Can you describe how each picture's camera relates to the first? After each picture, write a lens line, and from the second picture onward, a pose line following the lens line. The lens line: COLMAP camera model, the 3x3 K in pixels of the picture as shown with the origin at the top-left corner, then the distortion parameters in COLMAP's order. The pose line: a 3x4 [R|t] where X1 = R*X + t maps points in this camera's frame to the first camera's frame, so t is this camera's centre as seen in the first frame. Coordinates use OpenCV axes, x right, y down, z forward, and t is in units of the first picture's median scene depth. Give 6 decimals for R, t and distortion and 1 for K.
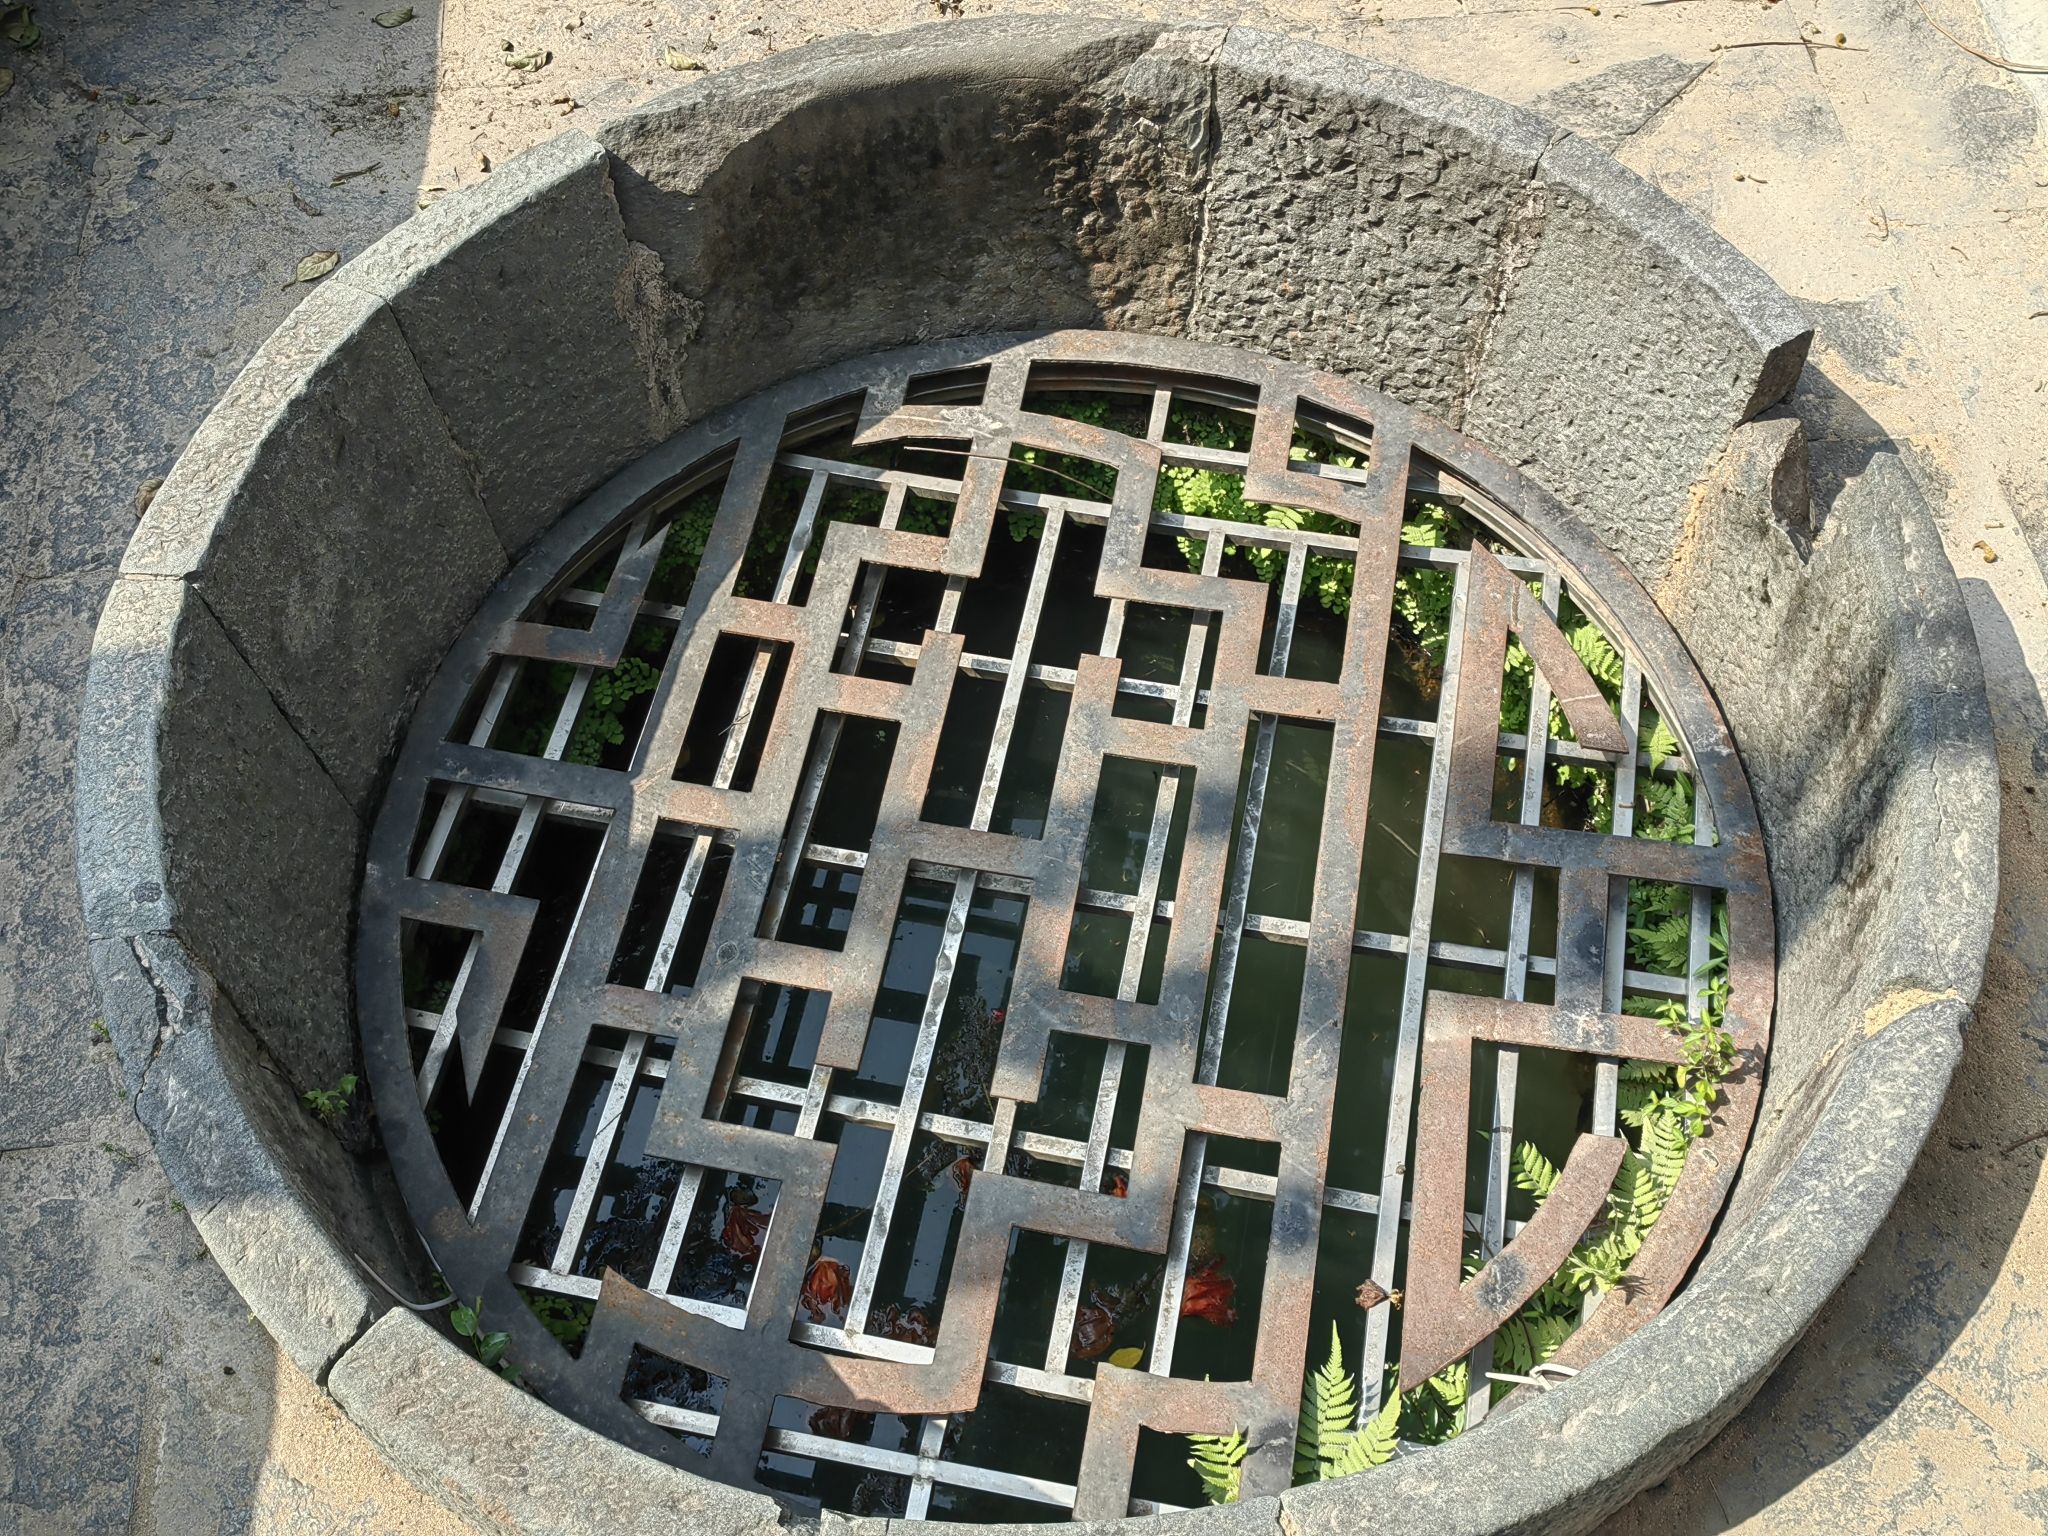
lens RADIAL K [[2157.9, 0, 1024.0], [0, 2157.9, 768.0], [0, 0, 1]] dist [0.058222, -0.062283]
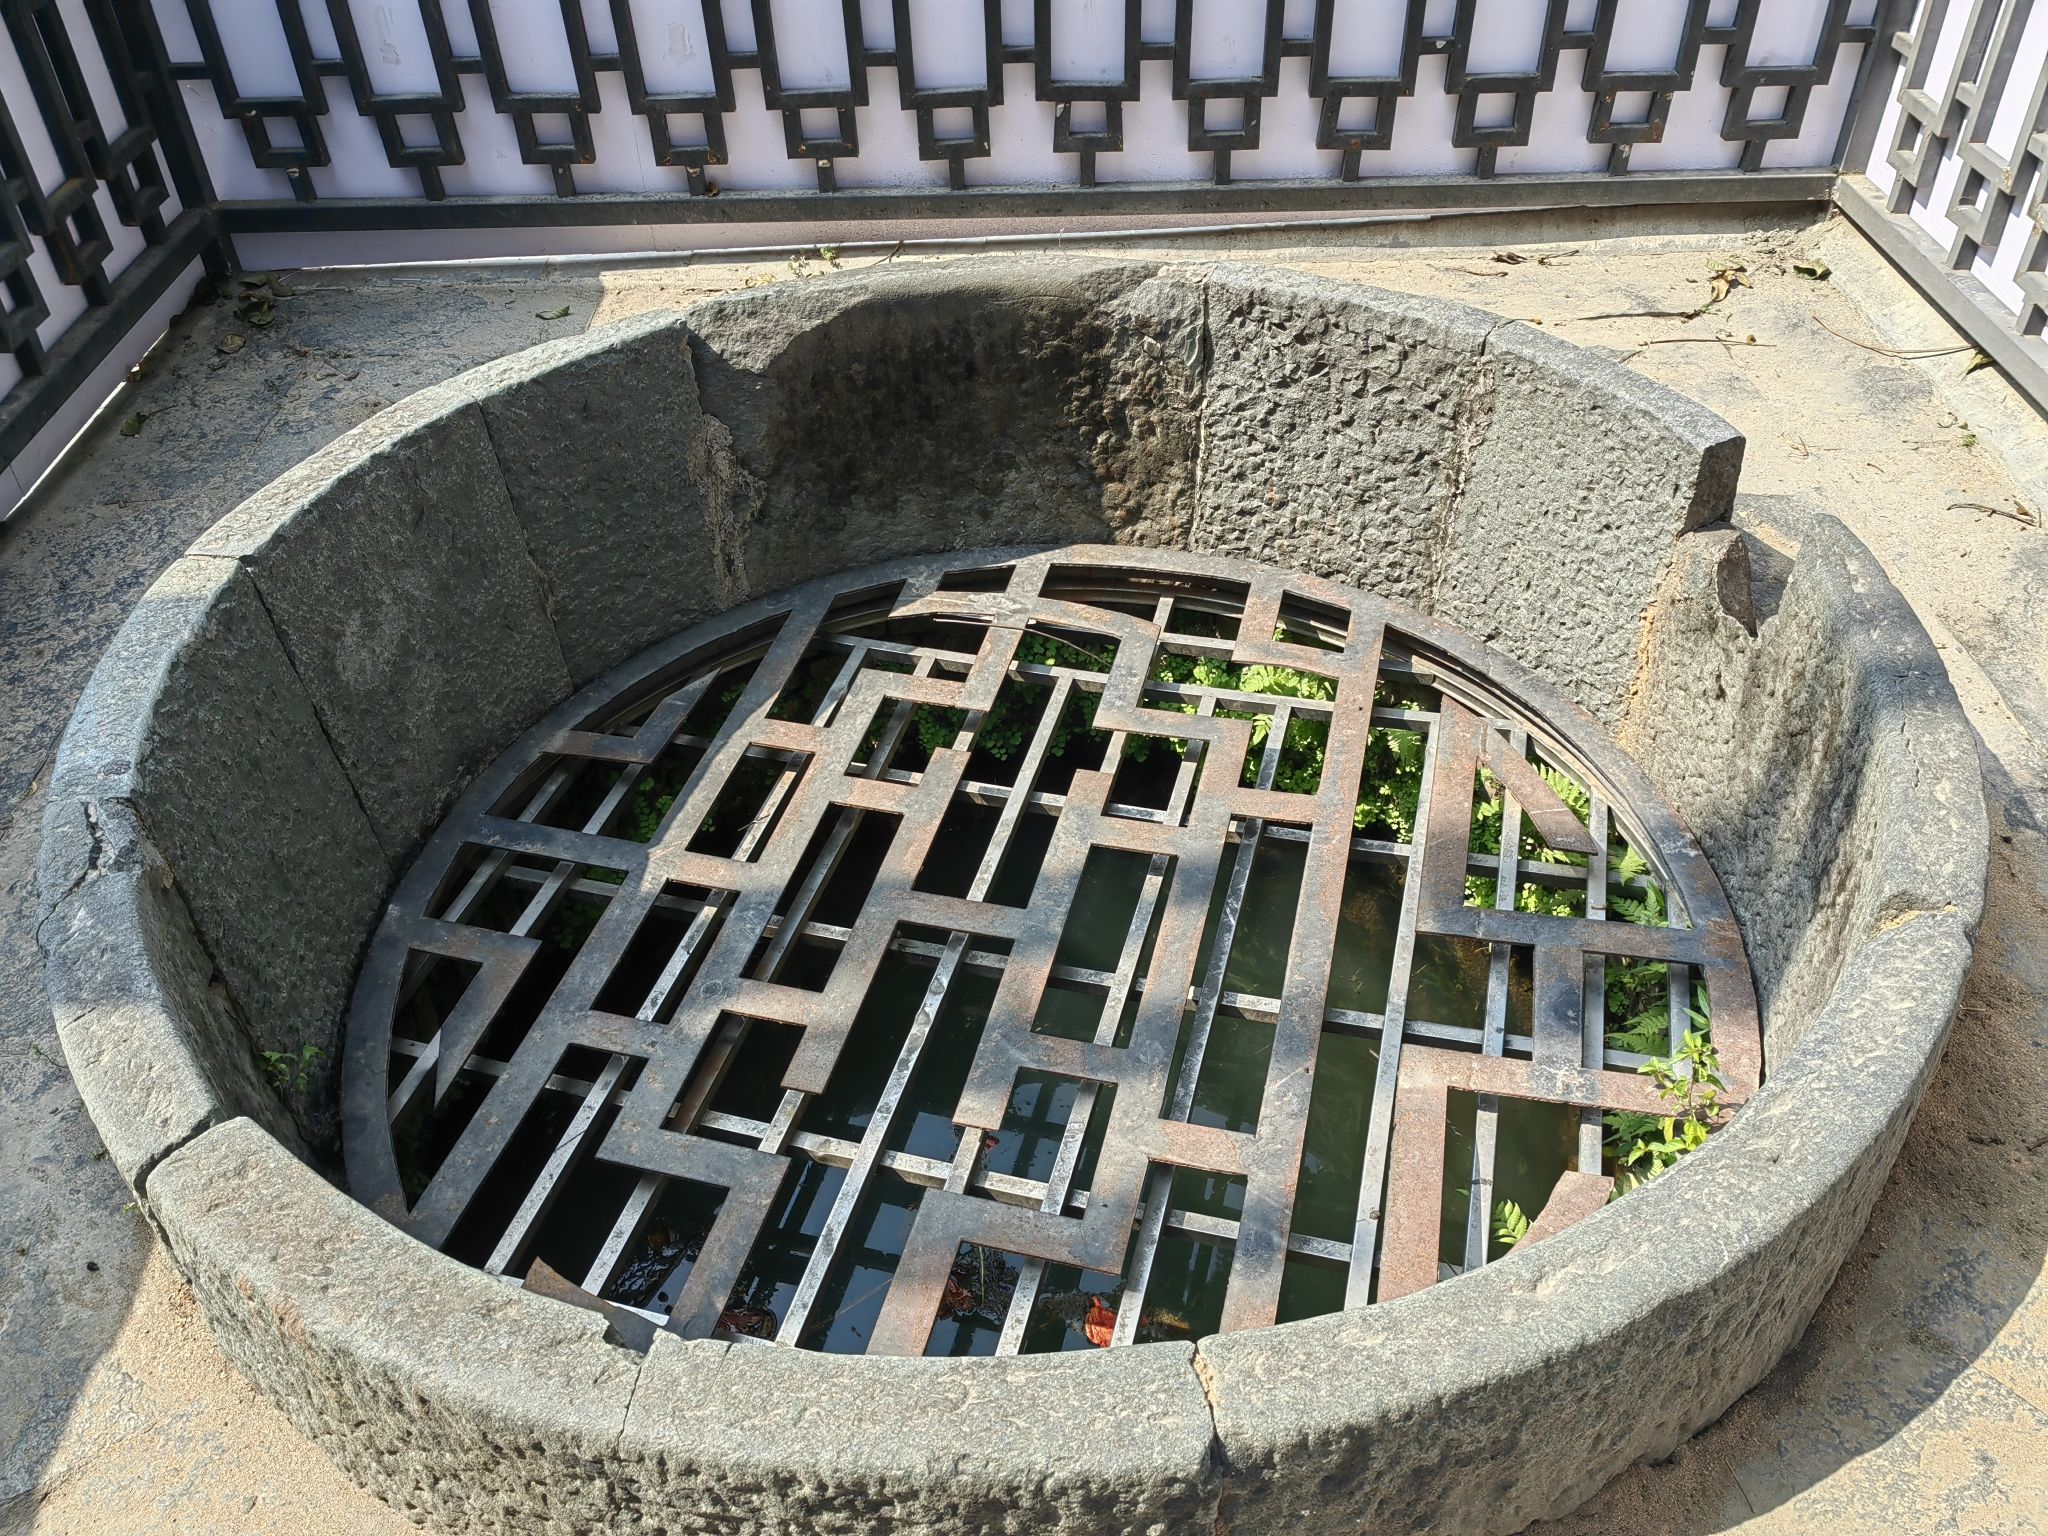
lens RADIAL K [[1696.7, 0, 1024.0], [0, 1696.7, 768.0], [0, 0, 1]] dist [0.066398, -0.085209]
pose [[0.997238, 0.031308, -0.067353, 0.060612], [-0.051261, 0.946342, -0.319076, 0.231206], [0.053750, 0.321647, 0.945333, 0.204946]]
